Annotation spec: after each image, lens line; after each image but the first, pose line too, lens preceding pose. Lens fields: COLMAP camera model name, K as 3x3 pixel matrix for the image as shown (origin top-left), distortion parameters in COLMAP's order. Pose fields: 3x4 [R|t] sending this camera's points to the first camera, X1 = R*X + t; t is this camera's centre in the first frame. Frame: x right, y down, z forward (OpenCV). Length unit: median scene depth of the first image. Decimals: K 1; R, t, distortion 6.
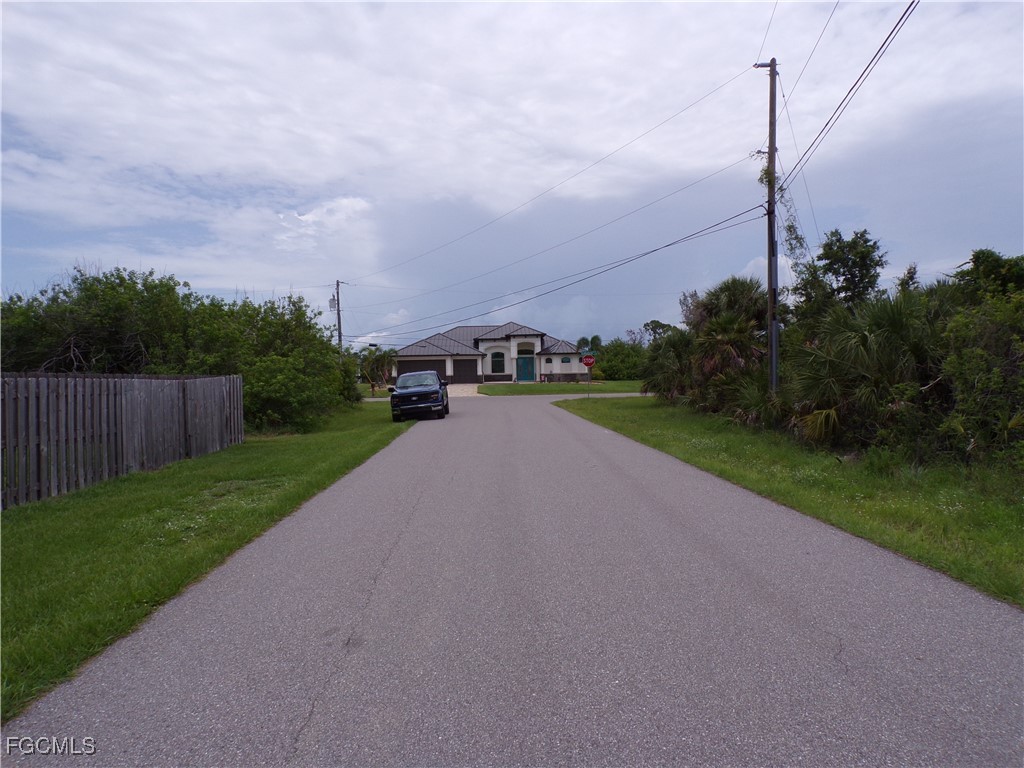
lens RADIAL K [[707.6, 0, 512.0], [0, 707.6, 384.0], [0, 0, 1]] dist [0.005493, 0.009806]
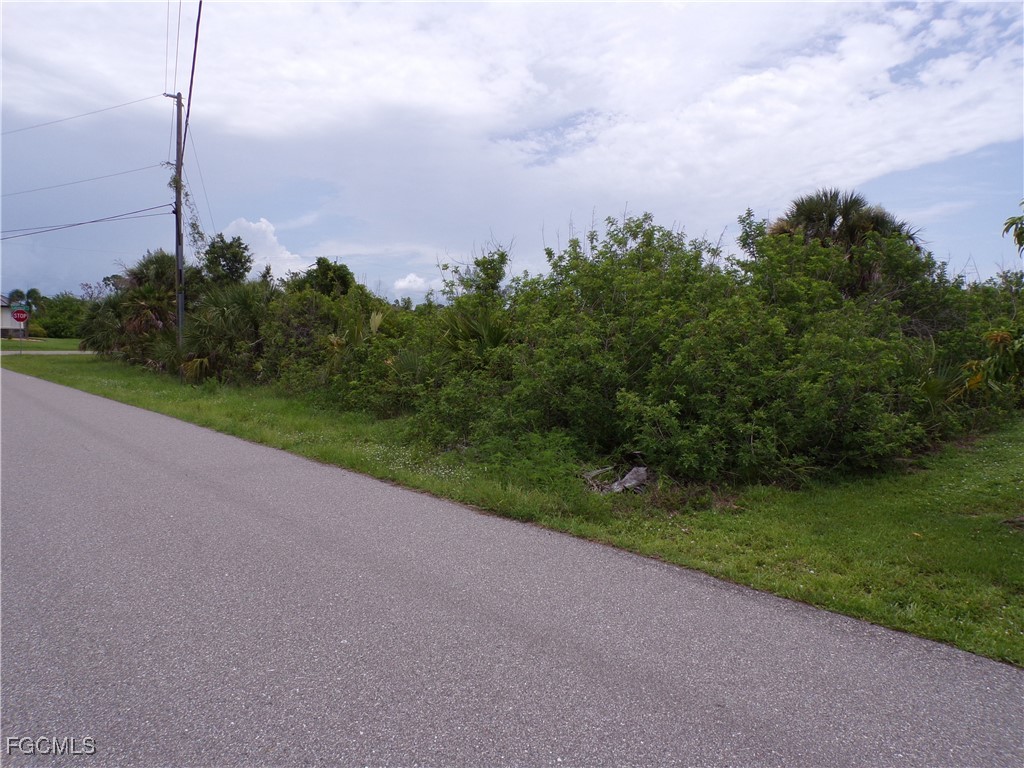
lens RADIAL K [[707.6, 0, 512.0], [0, 707.6, 384.0], [0, 0, 1]] dist [0.005493, 0.009806]
pose [[0.764510, -0.013135, 0.644478, -0.014692], [-0.020080, 0.998822, 0.044177, 0.008600], [-0.644299, -0.046715, 0.763346, -0.423037]]
